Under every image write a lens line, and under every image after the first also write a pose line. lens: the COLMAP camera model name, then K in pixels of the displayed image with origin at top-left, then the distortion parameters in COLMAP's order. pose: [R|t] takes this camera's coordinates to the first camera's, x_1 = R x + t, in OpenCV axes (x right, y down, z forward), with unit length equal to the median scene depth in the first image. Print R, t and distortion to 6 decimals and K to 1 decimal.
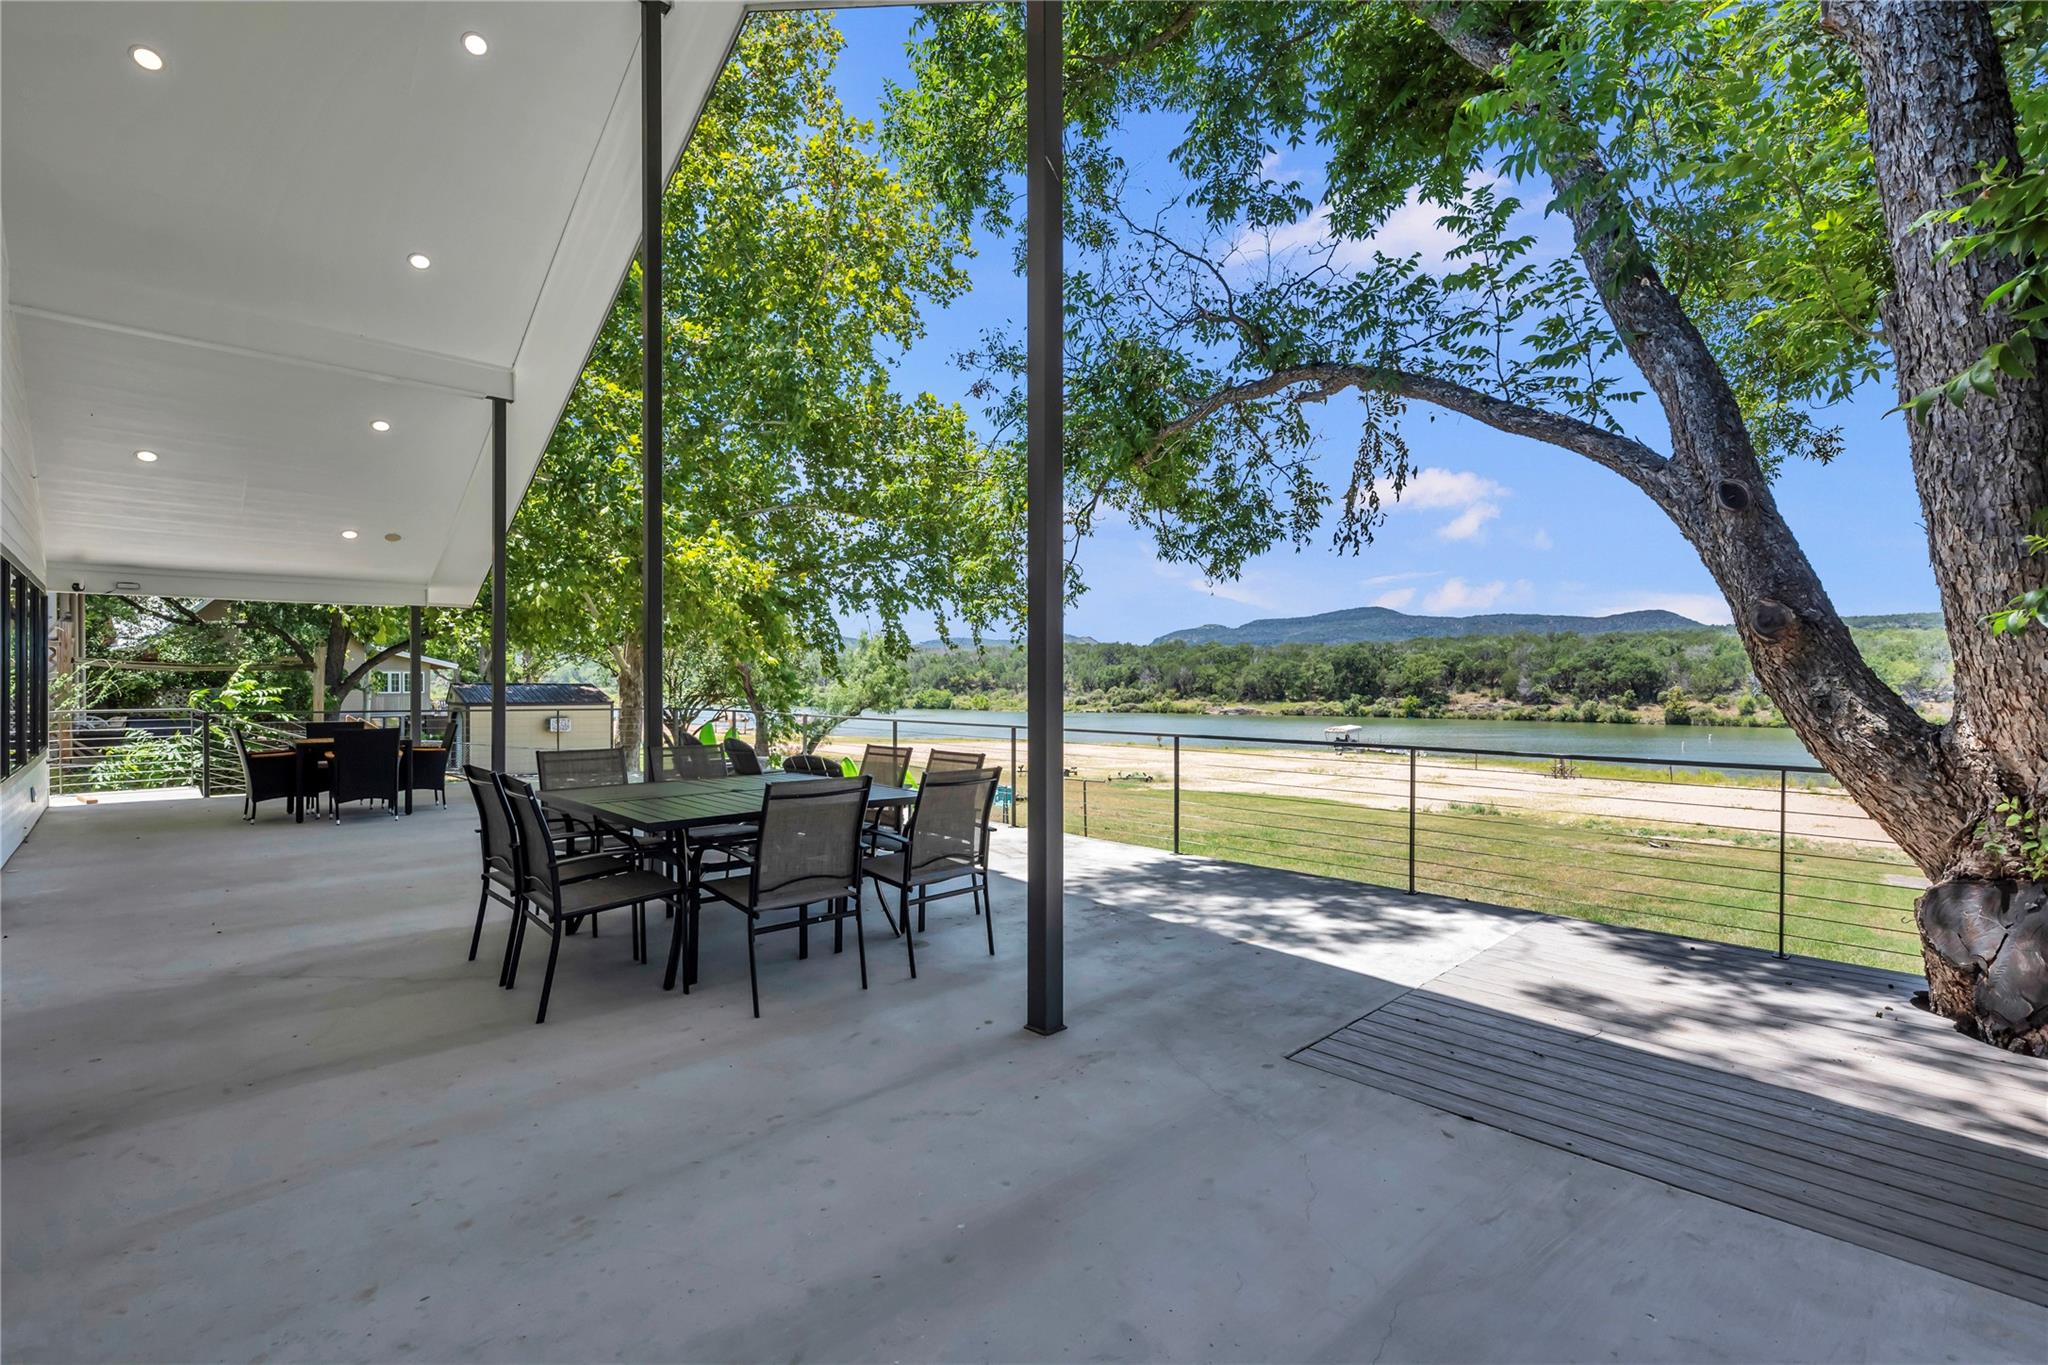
lens RADIAL K [[923.4, 0, 1023.1], [0, 923.4, 683.6], [0, 0, 1]] dist [-0.003205, 0.000520]
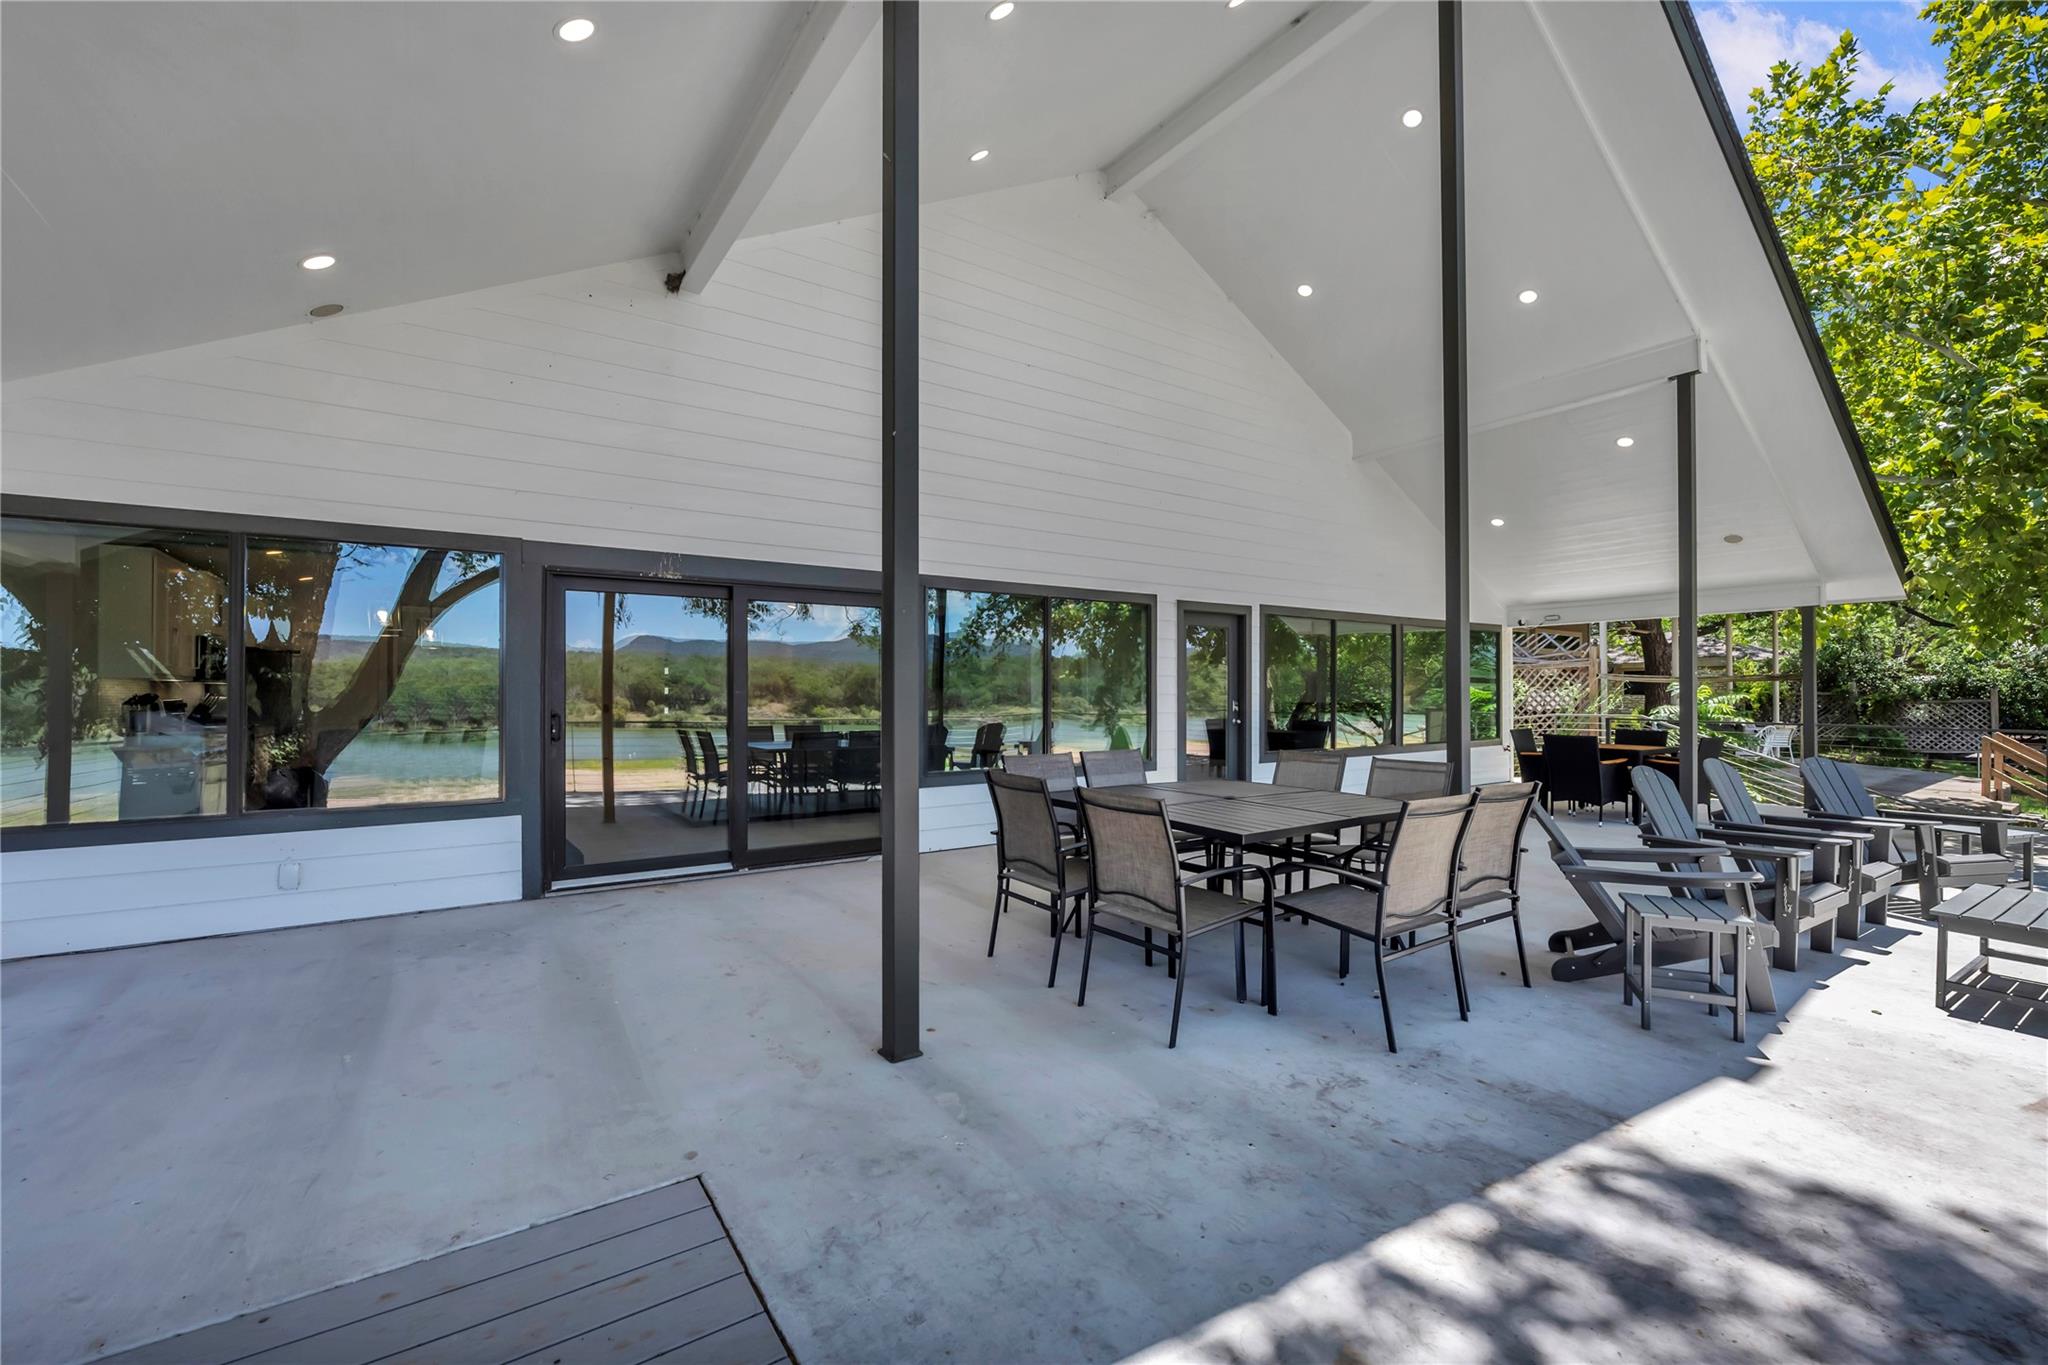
lens RADIAL K [[817.2, 0, 1009.9], [0, 817.2, 690.6], [0, 0, 1]] dist [0.002800, -0.000705]
pose [[-0.165391, -0.003451, -0.986222, 0.774413], [-0.002805, 0.999991, -0.003028, 0.003743], [0.986224, 0.002265, -0.165399, 1.161245]]
